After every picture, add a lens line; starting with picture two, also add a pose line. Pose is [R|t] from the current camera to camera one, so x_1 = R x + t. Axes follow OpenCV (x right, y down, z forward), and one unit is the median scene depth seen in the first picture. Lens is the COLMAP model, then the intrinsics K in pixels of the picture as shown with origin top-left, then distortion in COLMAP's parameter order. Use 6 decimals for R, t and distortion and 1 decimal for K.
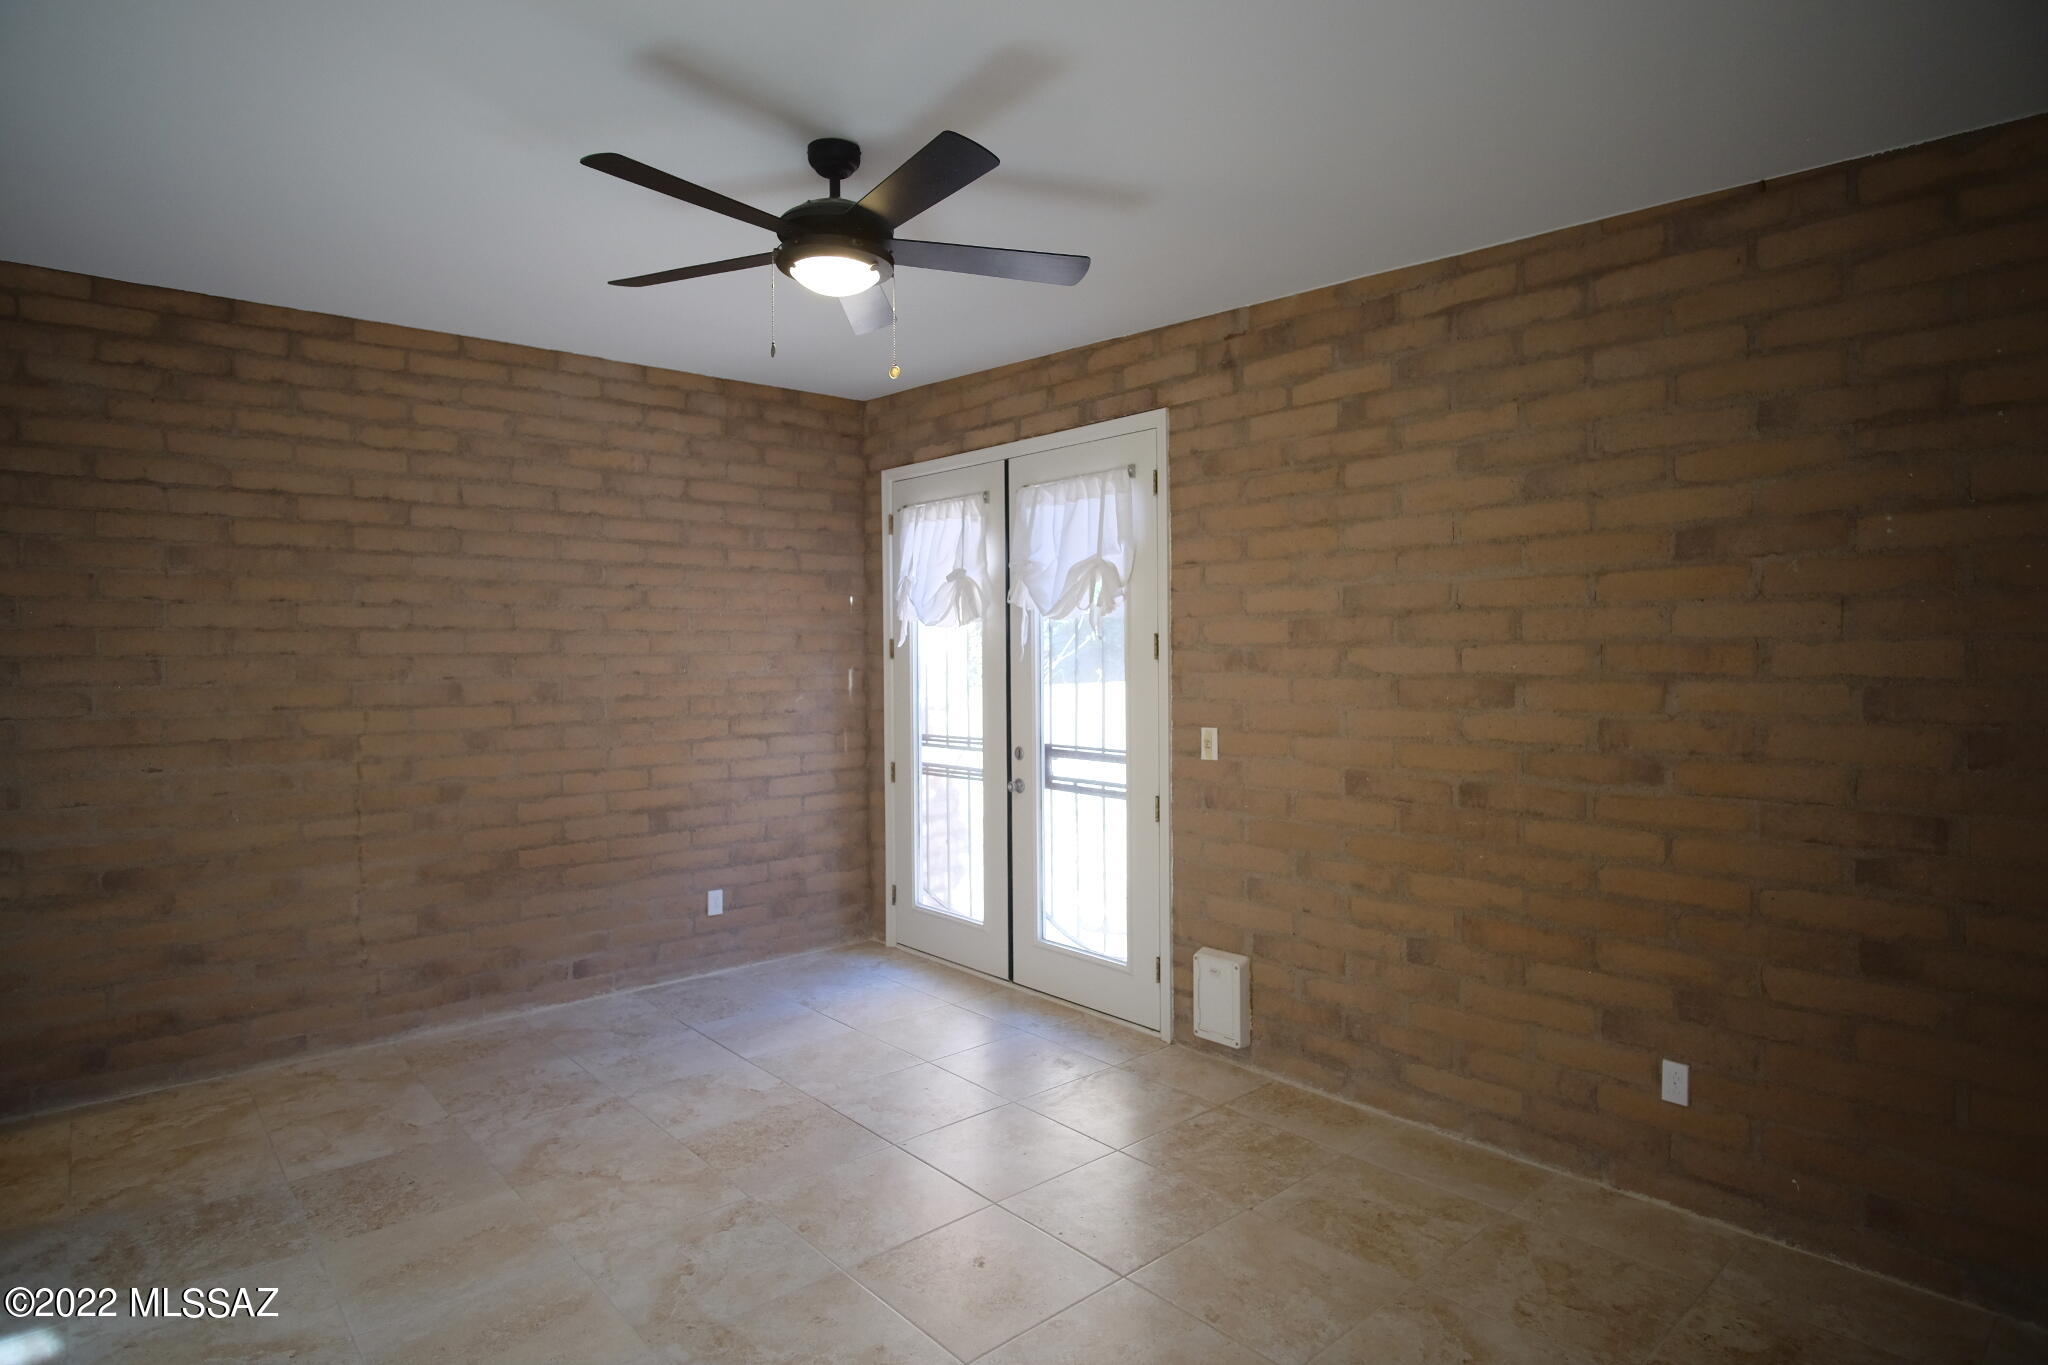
lens RADIAL K [[1102.2, 0, 1018.0], [0, 1102.2, 662.2], [0, 0, 1]] dist [-0.033931, 0.010554]
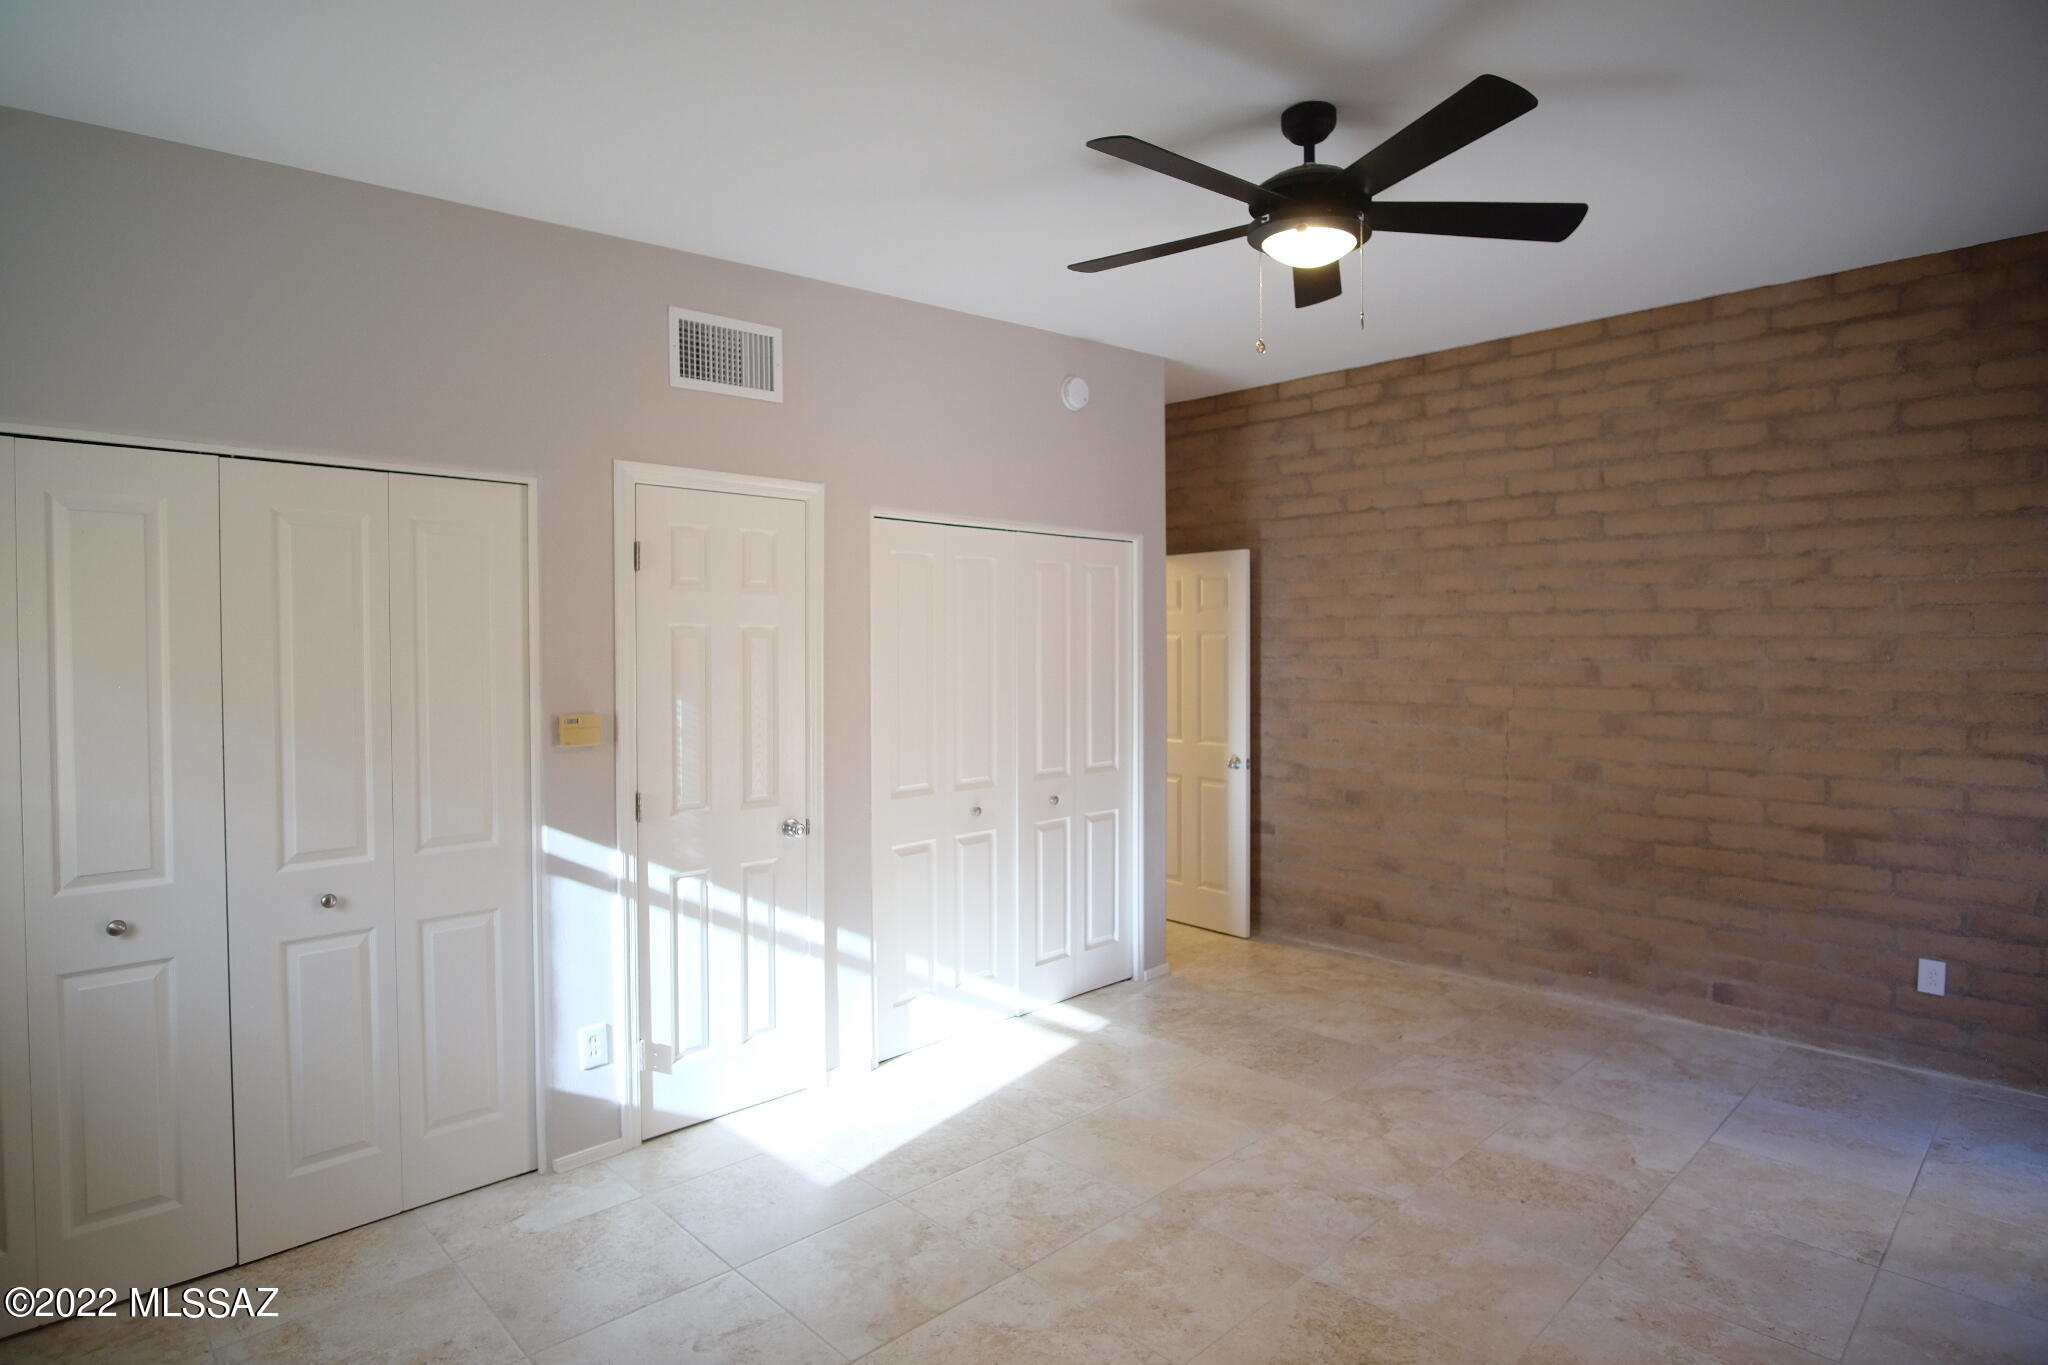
lens RADIAL K [[1102.2, 0, 1018.0], [0, 1102.2, 662.2], [0, 0, 1]] dist [-0.033931, 0.010554]
pose [[0.046758, 0.027119, -0.998538, 0.481832], [-0.002798, 0.999631, 0.027018, -0.009372], [0.998902, 0.001530, 0.046816, 0.425434]]
